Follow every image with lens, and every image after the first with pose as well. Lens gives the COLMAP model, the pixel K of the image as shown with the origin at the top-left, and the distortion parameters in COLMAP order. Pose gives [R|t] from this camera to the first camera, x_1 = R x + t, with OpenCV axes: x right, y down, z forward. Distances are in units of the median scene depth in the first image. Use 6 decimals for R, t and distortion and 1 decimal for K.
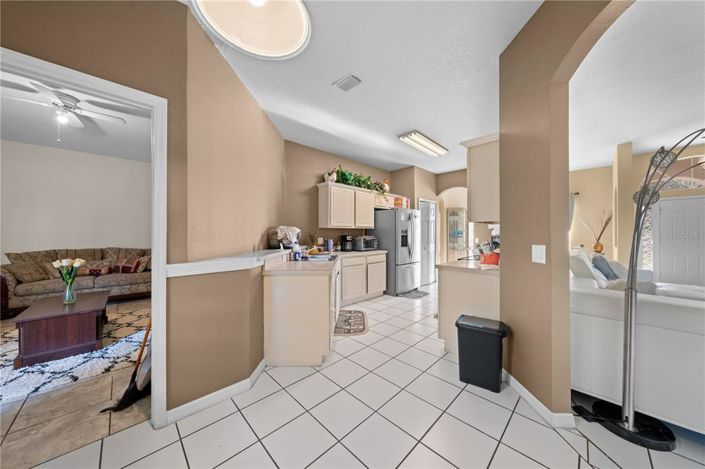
lens RADIAL K [[238.2, 0, 355.8], [0, 238.2, 234.0], [0, 0, 1]] dist [-0.002844, 0.000658]
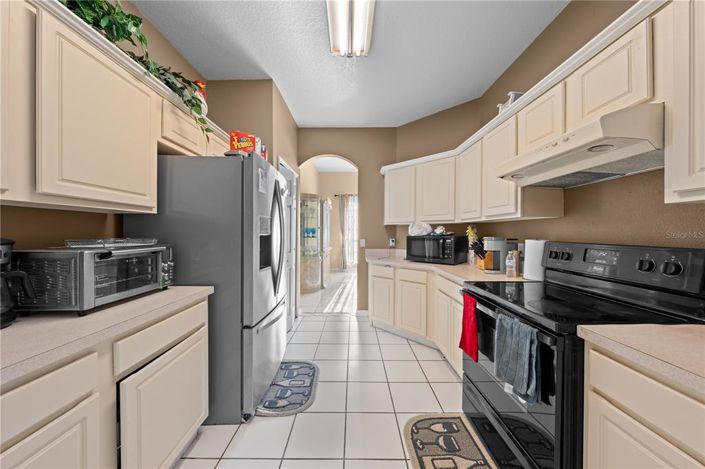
lens RADIAL K [[238.2, 0, 346.1], [0, 238.2, 234.1], [0, 0, 1]] dist [-0.002844, 0.000658]
pose [[0.730296, -0.003393, 0.683122, 0.048408], [-0.000447, 0.999985, 0.005444, 0.000318], [-0.683130, -0.004282, 0.730284, 0.656603]]
